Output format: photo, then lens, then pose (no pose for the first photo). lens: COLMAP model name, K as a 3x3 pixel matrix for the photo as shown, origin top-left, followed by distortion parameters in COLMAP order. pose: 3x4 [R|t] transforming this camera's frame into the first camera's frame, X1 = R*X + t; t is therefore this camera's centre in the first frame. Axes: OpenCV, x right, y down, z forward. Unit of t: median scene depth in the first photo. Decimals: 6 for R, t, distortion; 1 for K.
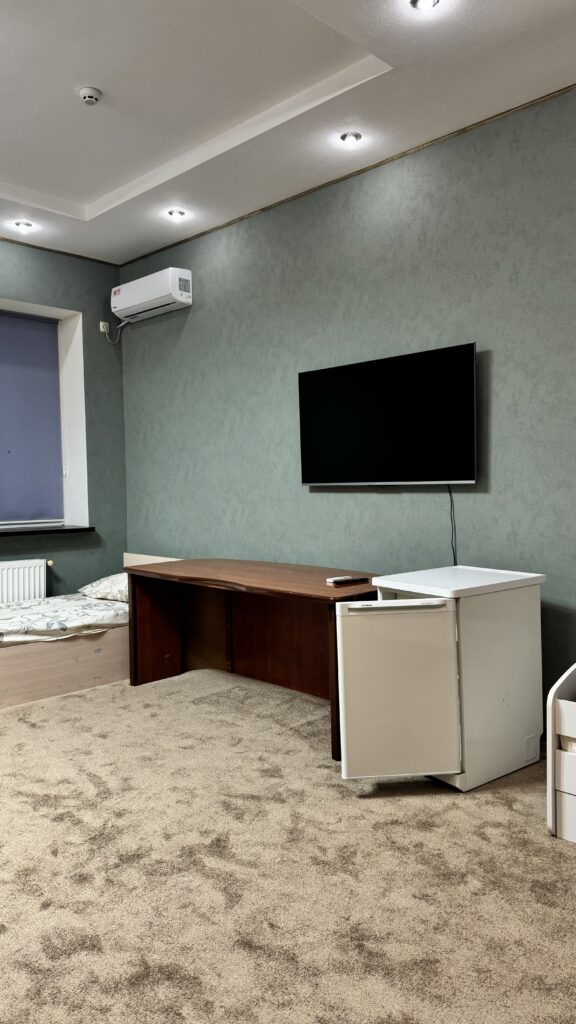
lens RADIAL K [[725.3, 0, 284.8], [0, 725.3, 515.4], [0, 0, 1]] dist [0.114080, -0.186474]
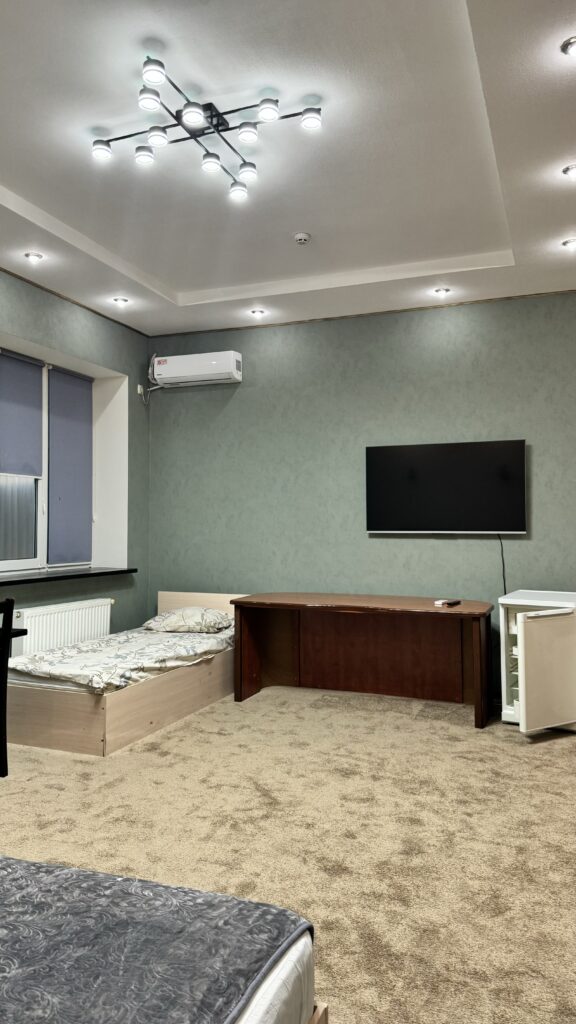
lens RADIAL K [[725.3, 0, 284.8], [0, 725.3, 515.4], [0, 0, 1]] dist [0.114080, -0.186474]
pose [[0.913590, 0.015970, 0.406324, -0.672011], [0.007399, 0.998410, -0.055878, -0.000905], [-0.406570, 0.054056, 0.912019, -0.133151]]
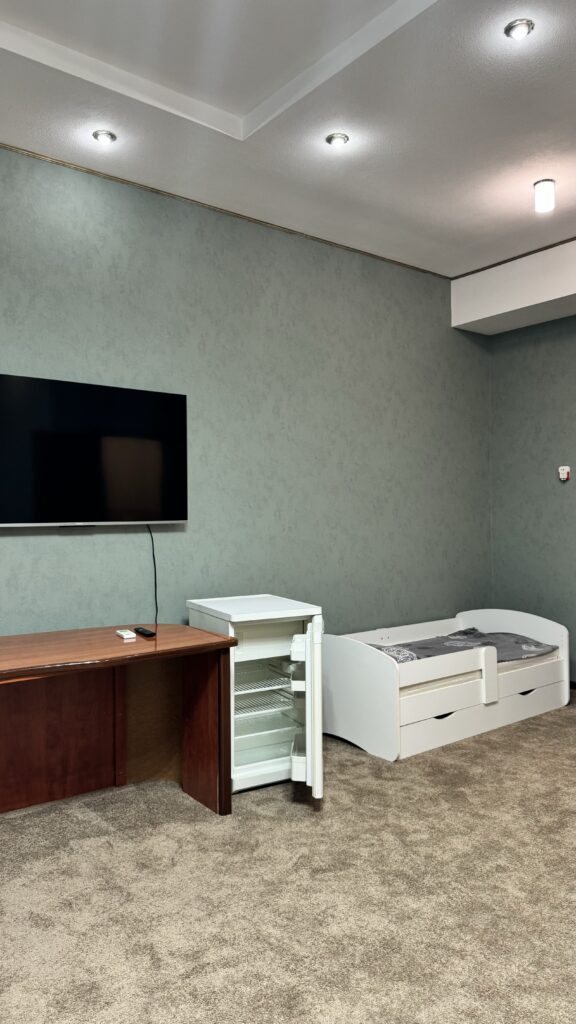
lens RADIAL K [[725.3, 0, 284.8], [0, 725.3, 515.4], [0, 0, 1]] dist [0.114080, -0.186474]
pose [[0.111001, 0.011772, 0.993751, -0.680199], [0.053143, 0.998429, -0.017764, -0.024020], [-0.992398, 0.054783, 0.110201, 0.627482]]
